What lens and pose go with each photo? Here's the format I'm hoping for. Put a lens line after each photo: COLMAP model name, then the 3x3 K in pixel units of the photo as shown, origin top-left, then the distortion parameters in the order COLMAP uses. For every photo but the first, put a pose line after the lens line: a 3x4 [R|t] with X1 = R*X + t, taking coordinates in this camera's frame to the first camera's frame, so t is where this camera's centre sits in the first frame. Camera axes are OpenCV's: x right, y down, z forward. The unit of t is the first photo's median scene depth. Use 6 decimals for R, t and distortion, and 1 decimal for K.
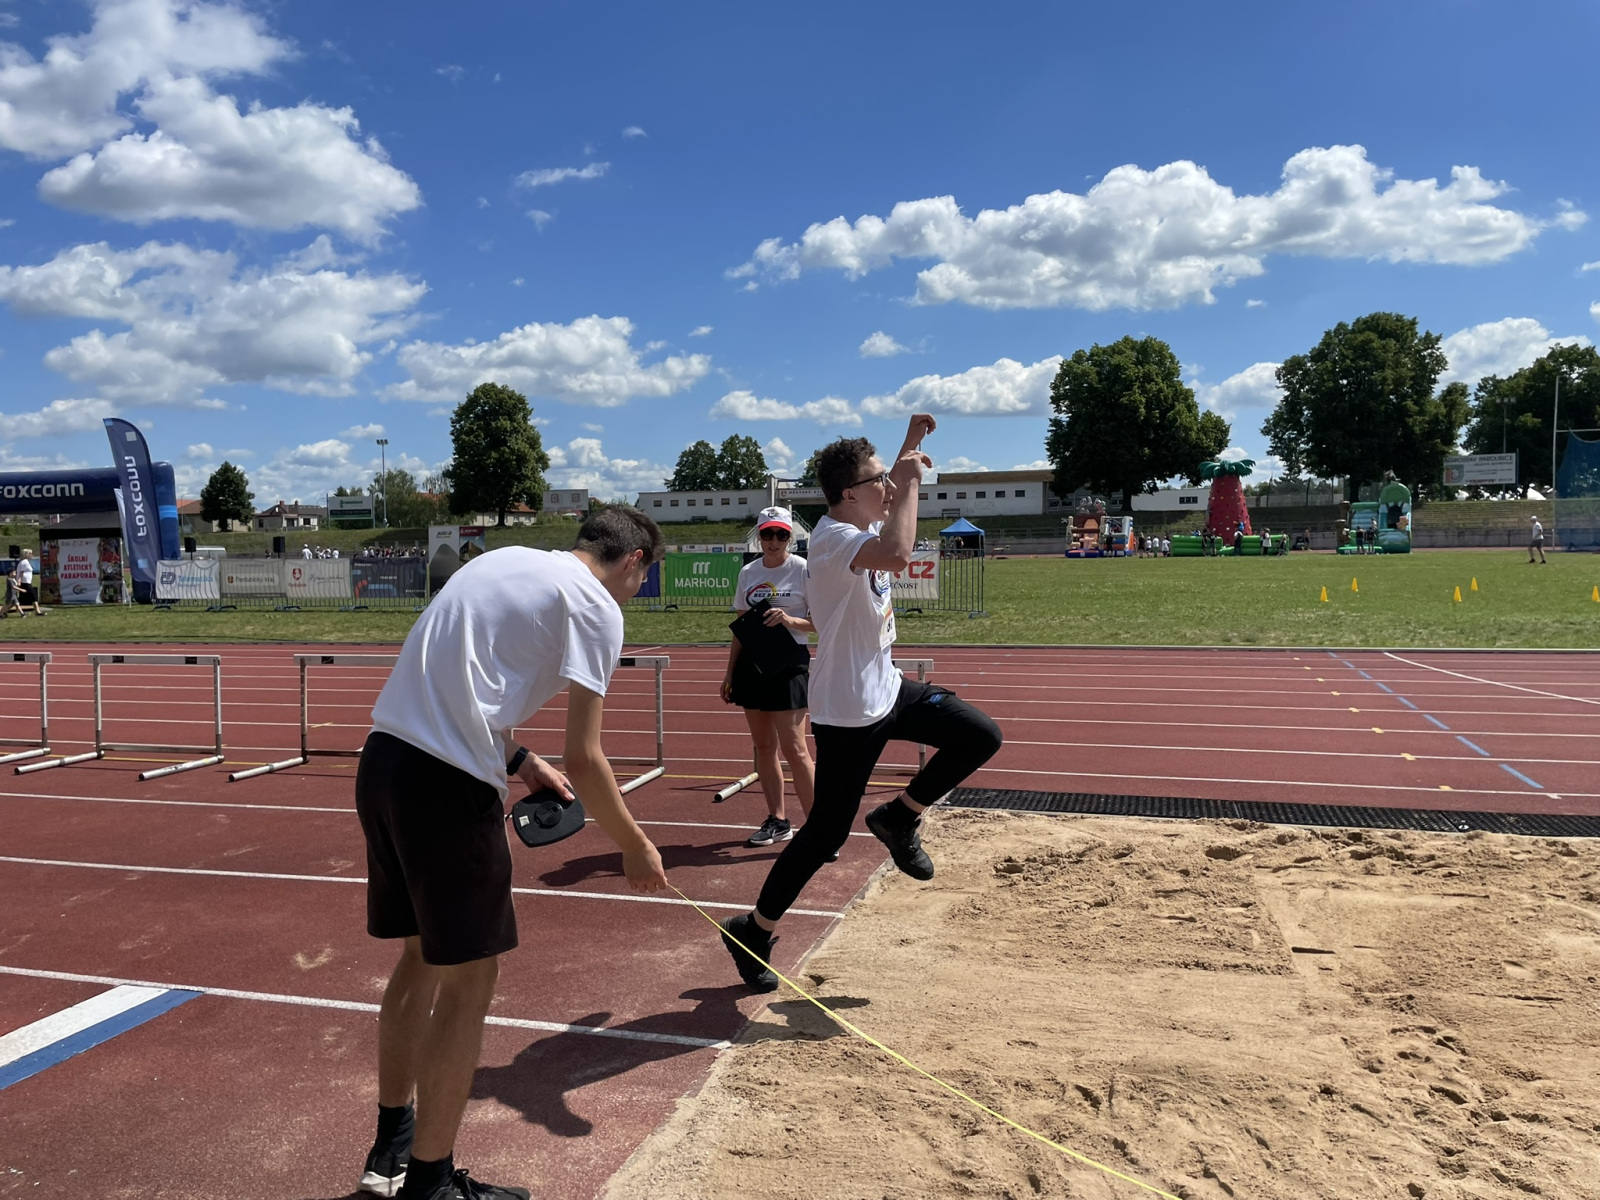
lens RADIAL K [[1208.3, 0, 815.3], [0, 1208.3, 600.3], [0, 0, 1]] dist [0.090109, -0.113914]
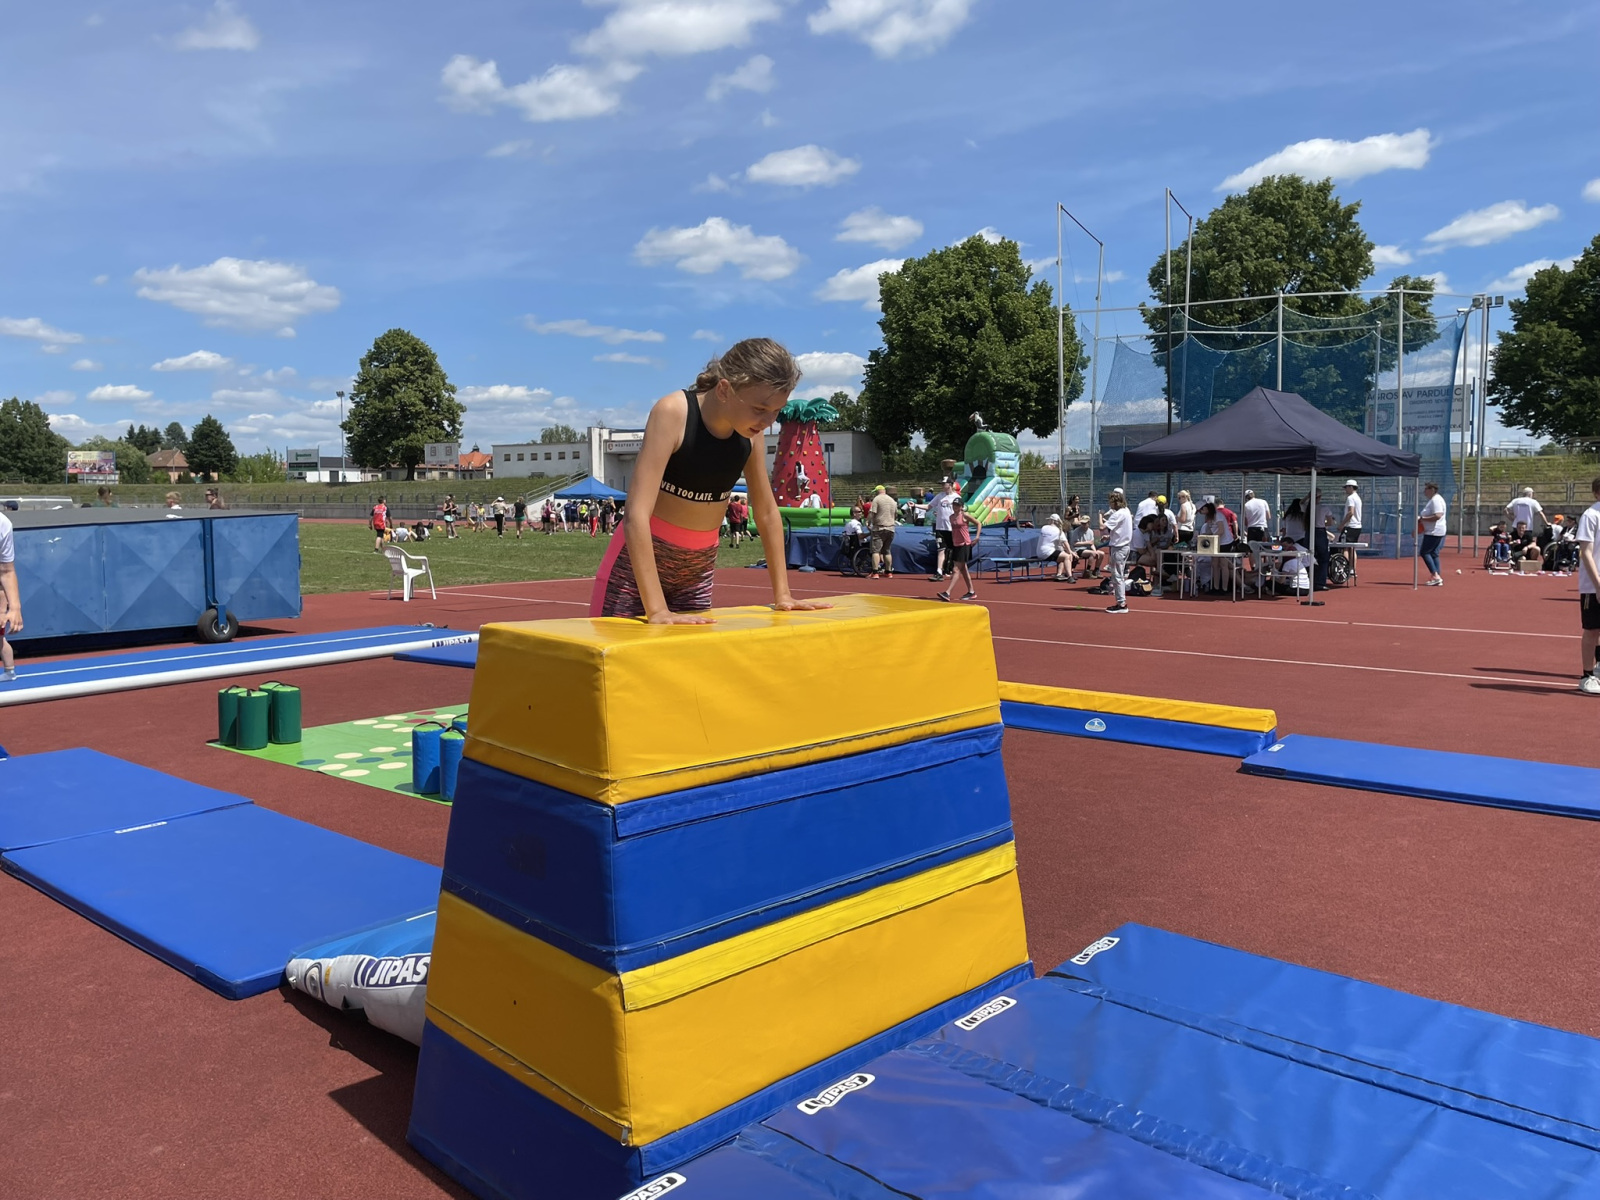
lens RADIAL K [[1208.3, 0, 831.8], [0, 1208.3, 587.0], [0, 0, 1]] dist [0.090109, -0.113914]
pose [[0.933566, 0.040625, -0.356096, 1.962761], [-0.031415, 0.999006, 0.031611, -0.094407], [0.357027, -0.018324, 0.933914, 1.134684]]
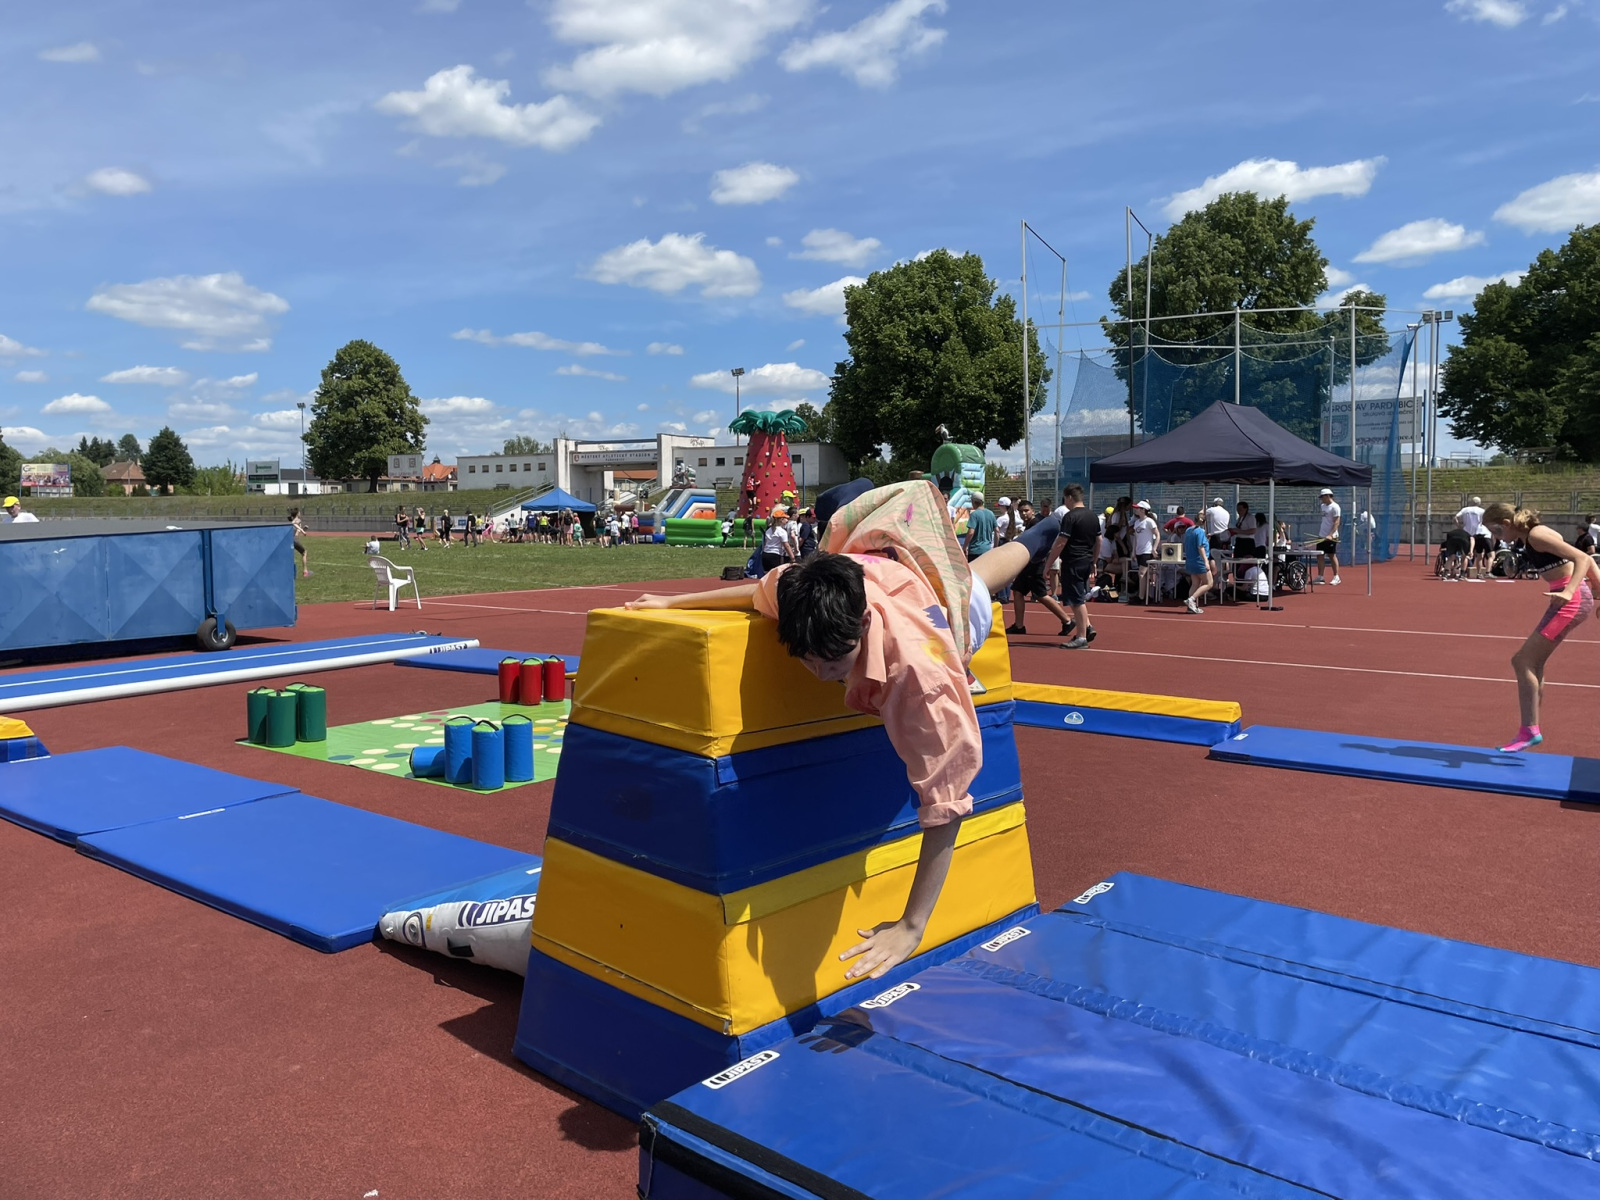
lens RADIAL K [[1208.3, 0, 829.1], [0, 1208.3, 593.0], [0, 0, 1]] dist [0.090109, -0.113914]
pose [[0.943375, 0.034843, -0.329892, 1.961682], [-0.027617, 0.999265, 0.026569, -0.092533], [0.330575, -0.015954, 0.943645, 1.107830]]
